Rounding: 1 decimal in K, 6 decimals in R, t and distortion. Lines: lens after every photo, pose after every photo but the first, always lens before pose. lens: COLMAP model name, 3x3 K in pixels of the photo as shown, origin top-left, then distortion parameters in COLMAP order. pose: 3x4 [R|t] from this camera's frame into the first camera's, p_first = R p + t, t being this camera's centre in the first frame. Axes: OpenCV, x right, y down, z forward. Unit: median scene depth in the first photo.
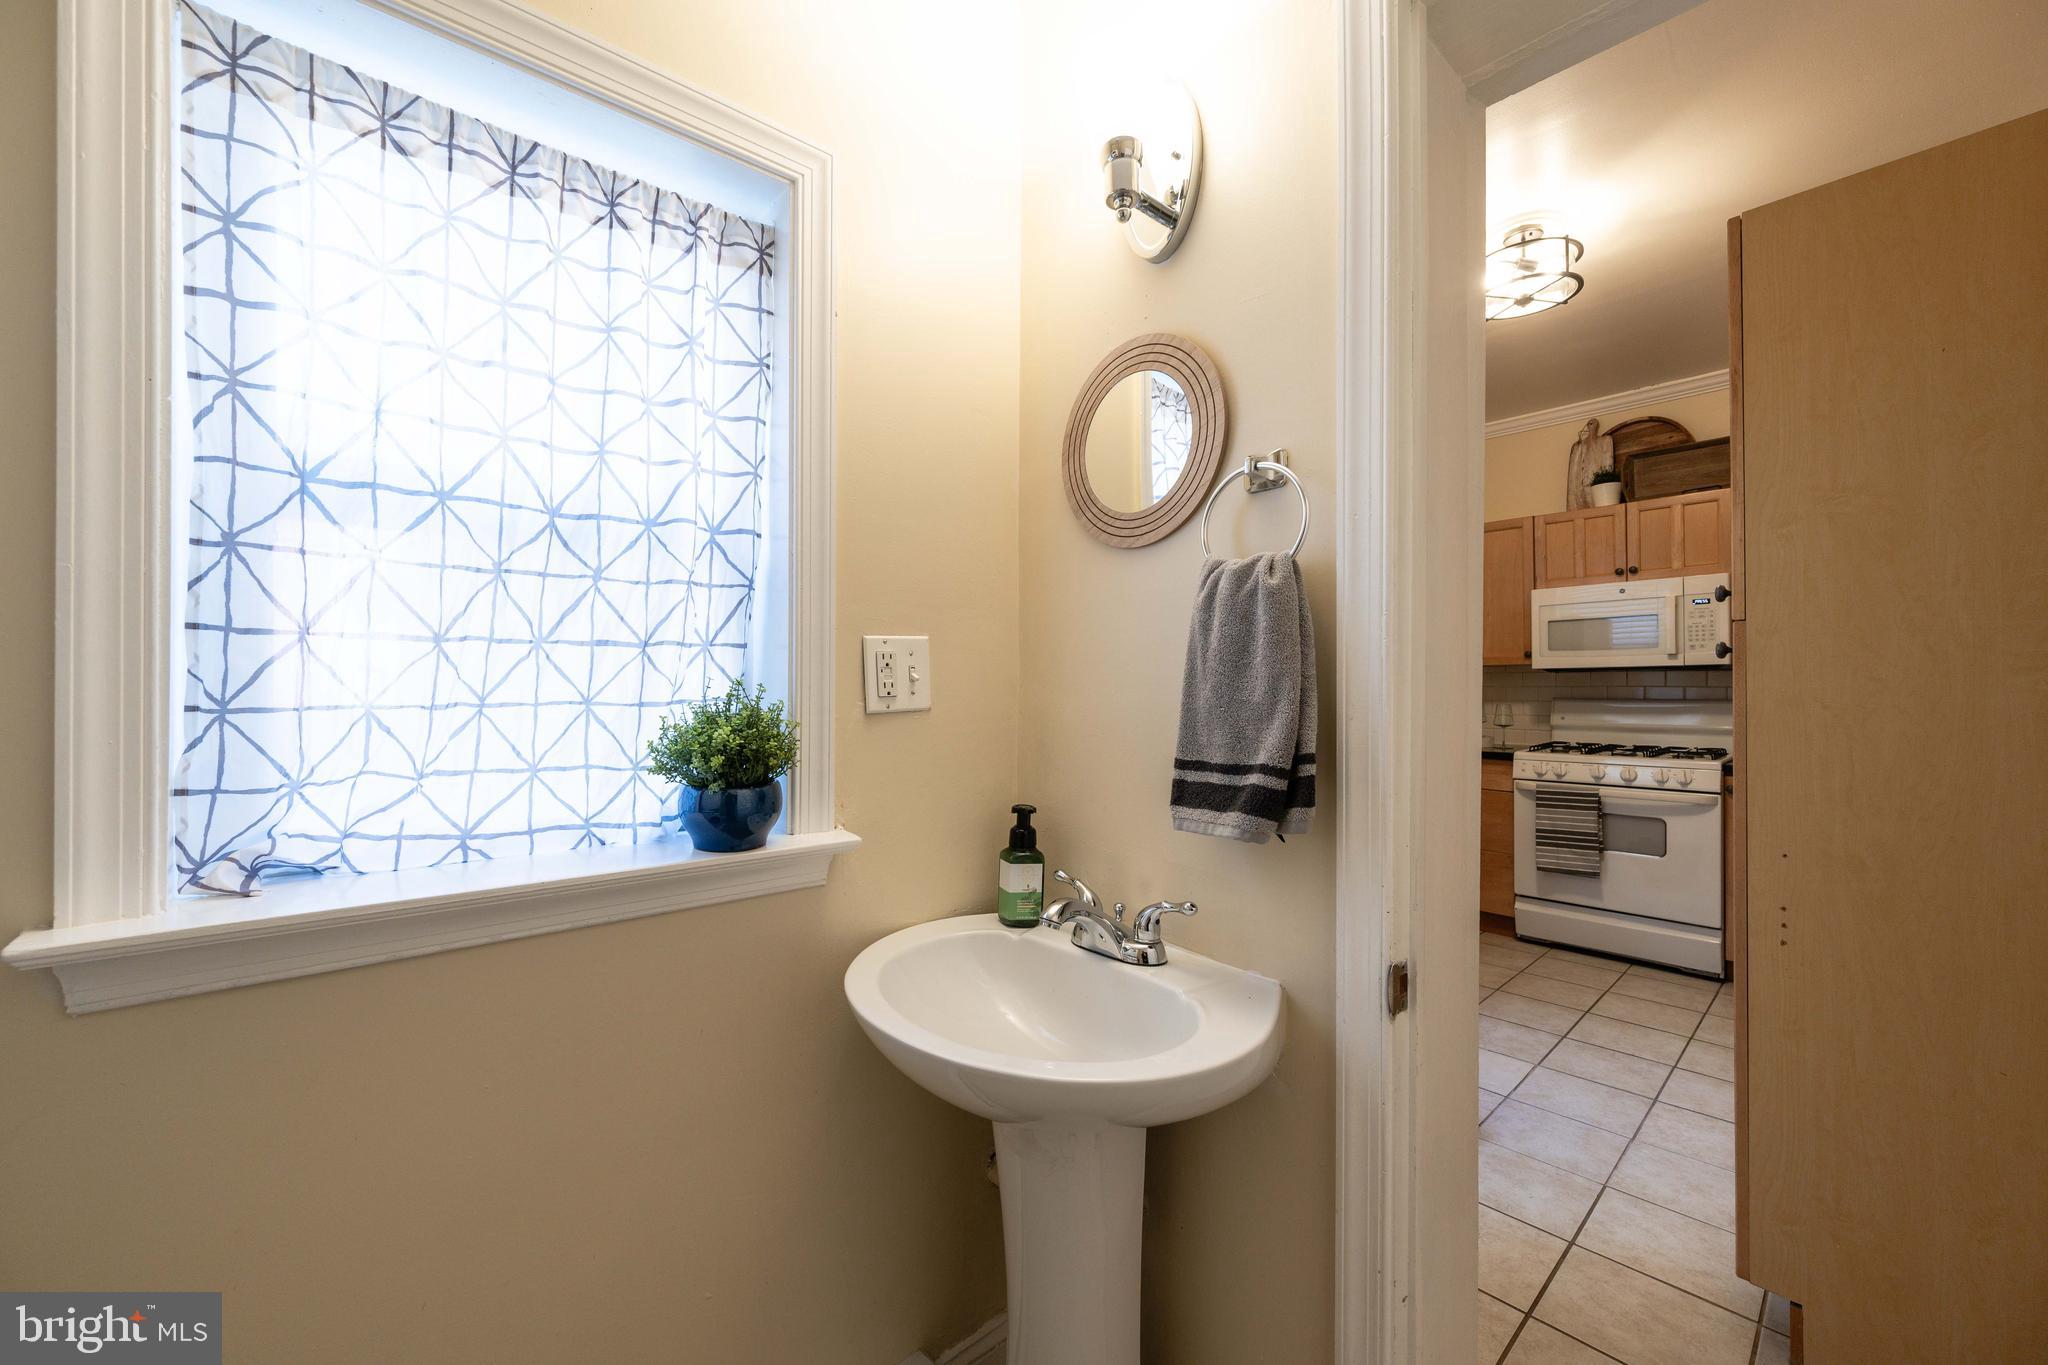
lens RADIAL K [[797.8, 0, 1023.6], [0, 797.8, 687.6], [0, 0, 1]] dist [-0.000676, -0.000415]
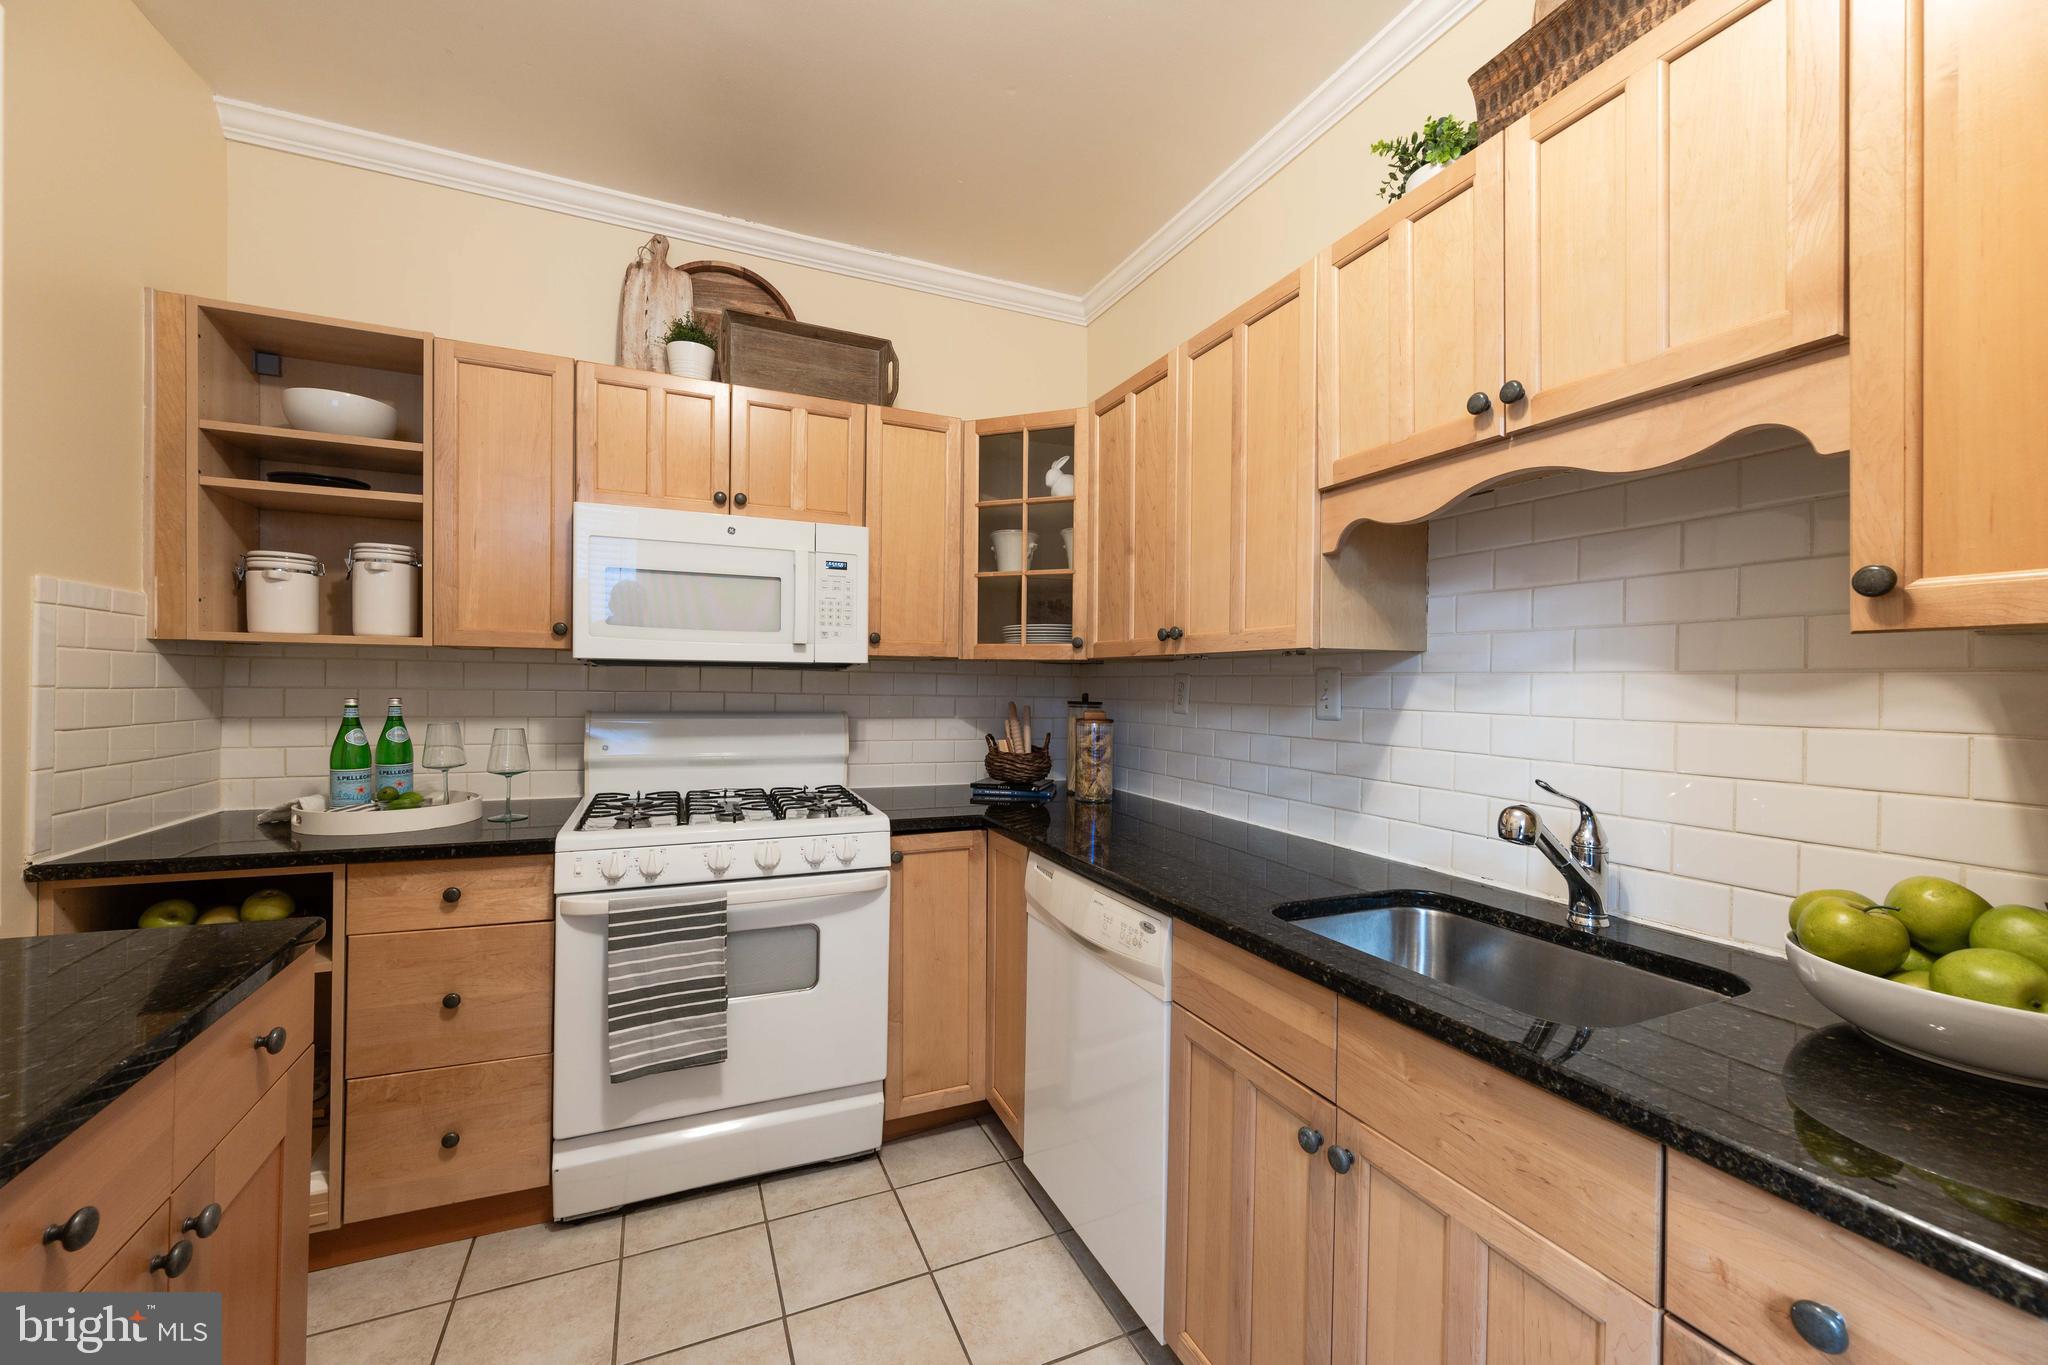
lens RADIAL K [[797.8, 0, 1023.6], [0, 797.8, 687.6], [0, 0, 1]] dist [-0.000676, -0.000415]
pose [[0.308799, 0.000230, 0.951127, 0.629348], [-0.018667, 0.999809, 0.005819, -0.034008], [-0.950944, -0.019552, 0.308744, 1.468723]]
